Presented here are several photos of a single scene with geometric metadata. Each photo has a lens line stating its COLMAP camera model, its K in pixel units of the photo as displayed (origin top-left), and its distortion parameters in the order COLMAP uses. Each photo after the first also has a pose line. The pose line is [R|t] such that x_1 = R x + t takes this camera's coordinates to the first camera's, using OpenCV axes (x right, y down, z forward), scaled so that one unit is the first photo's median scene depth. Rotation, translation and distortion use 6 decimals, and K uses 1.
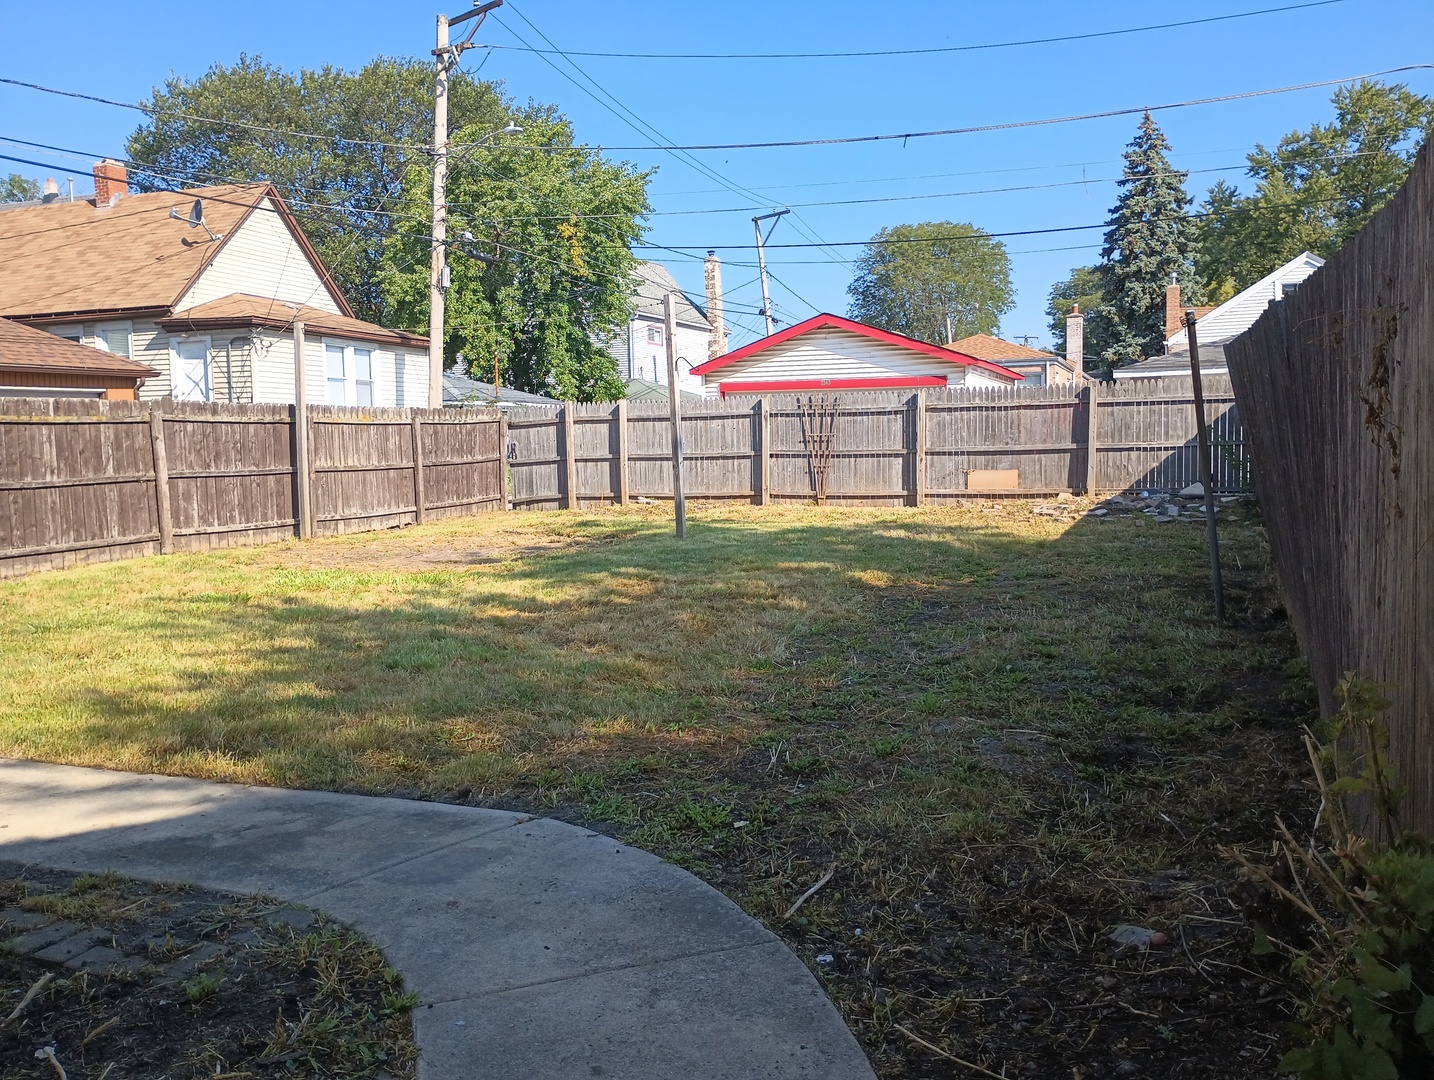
lens RADIAL K [[1192.7, 0, 716.0], [0, 1192.7, 544.3], [0, 0, 1]] dist [0.015765, -0.004515]
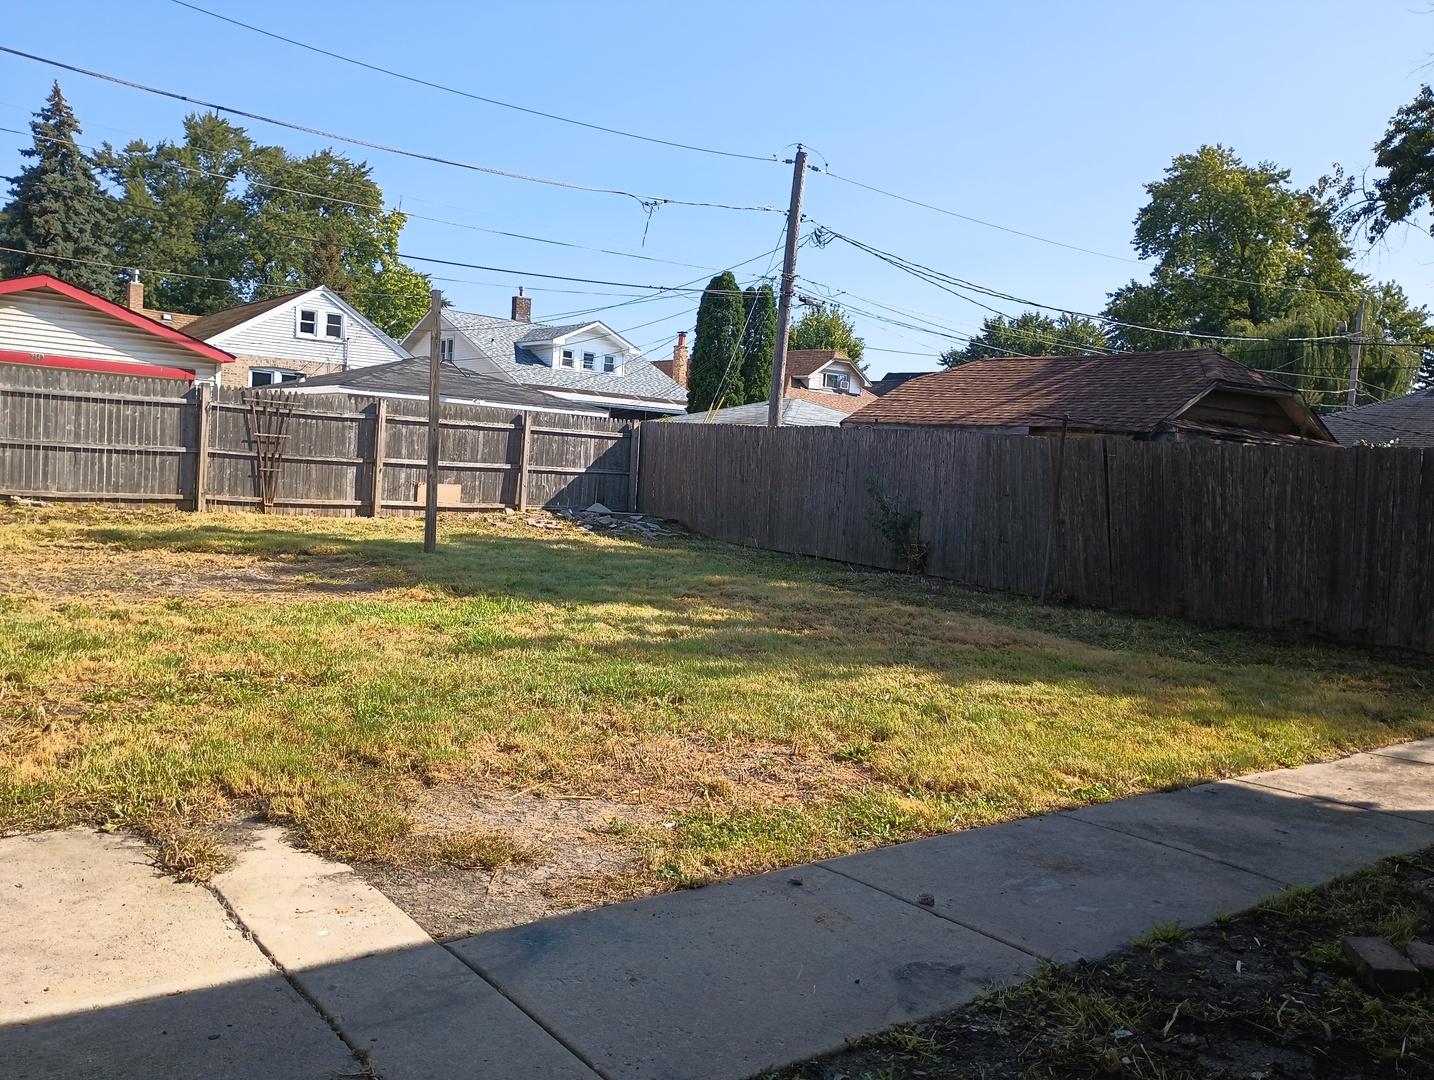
lens RADIAL K [[1192.7, 0, 715.8], [0, 1192.7, 533.9], [0, 0, 1]] dist [0.015765, -0.004515]
pose [[0.495495, 0.003709, 0.868603, -0.530393], [0.003758, 0.999972, -0.006413, -0.010101], [-0.868603, 0.006441, 0.495467, 0.253725]]
